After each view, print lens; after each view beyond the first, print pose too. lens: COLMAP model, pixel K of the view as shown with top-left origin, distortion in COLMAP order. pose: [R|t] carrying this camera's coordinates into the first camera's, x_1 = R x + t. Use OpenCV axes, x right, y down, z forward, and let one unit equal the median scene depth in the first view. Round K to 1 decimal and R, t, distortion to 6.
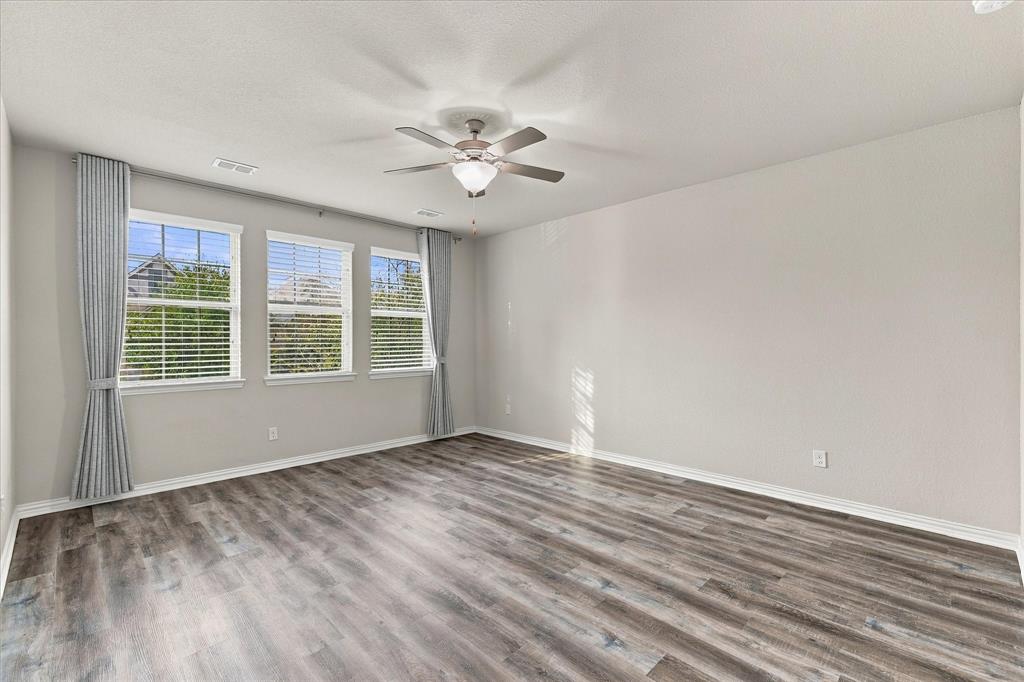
lens RADIAL K [[448.6, 0, 513.1], [0, 448.6, 341.0], [0, 0, 1]] dist [0.010112, 0.000488]
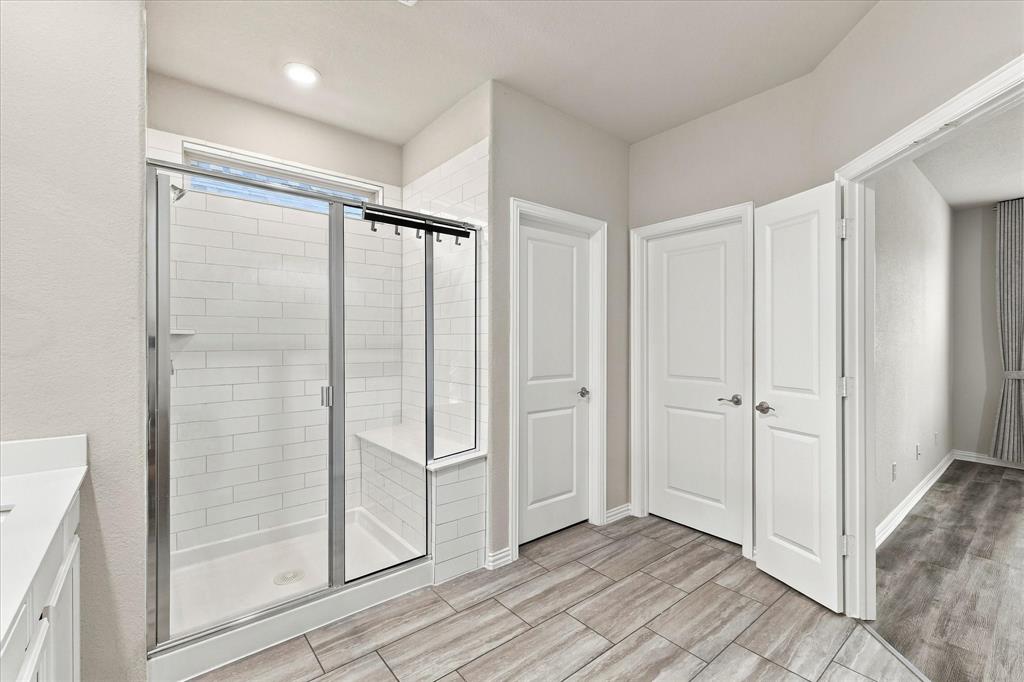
lens RADIAL K [[448.6, 0, 513.1], [0, 448.6, 341.0], [0, 0, 1]] dist [0.010112, 0.000488]
pose [[-0.093393, 0.000928, -0.995629, 0.511601], [-0.001839, 0.999998, 0.001104, -0.000855], [0.995628, 0.001934, -0.093391, -0.299613]]
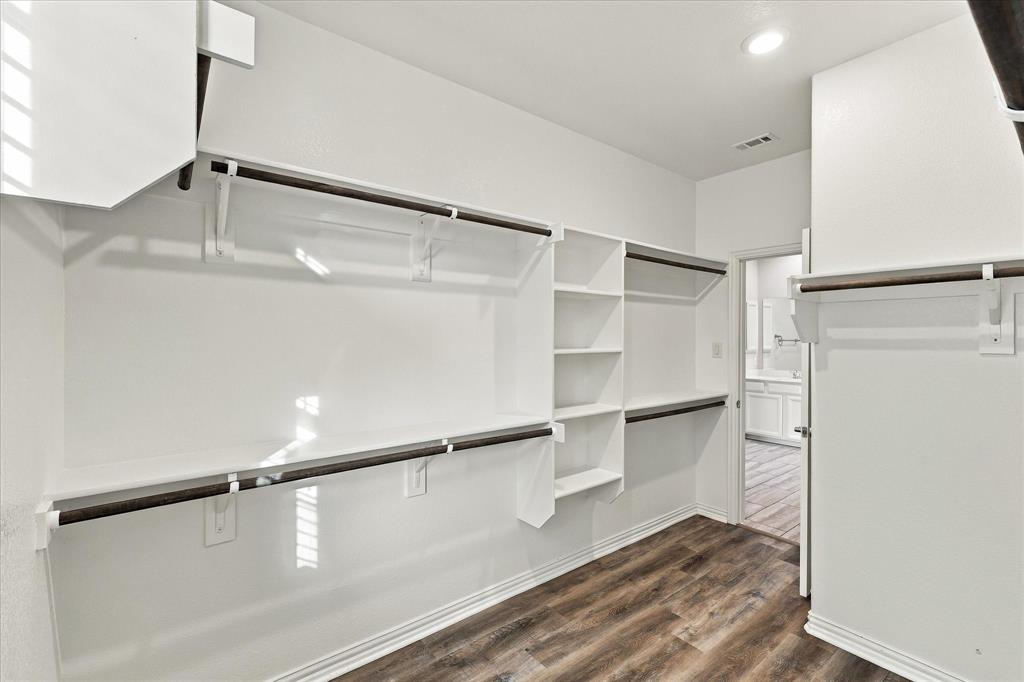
lens RADIAL K [[448.6, 0, 513.1], [0, 448.6, 341.0], [0, 0, 1]] dist [0.010112, 0.000488]
pose [[0.119986, -0.003029, 0.992771, -1.336451], [-0.000147, 0.999995, 0.003069, -0.044447], [-0.992776, -0.000515, 0.119985, 0.406317]]
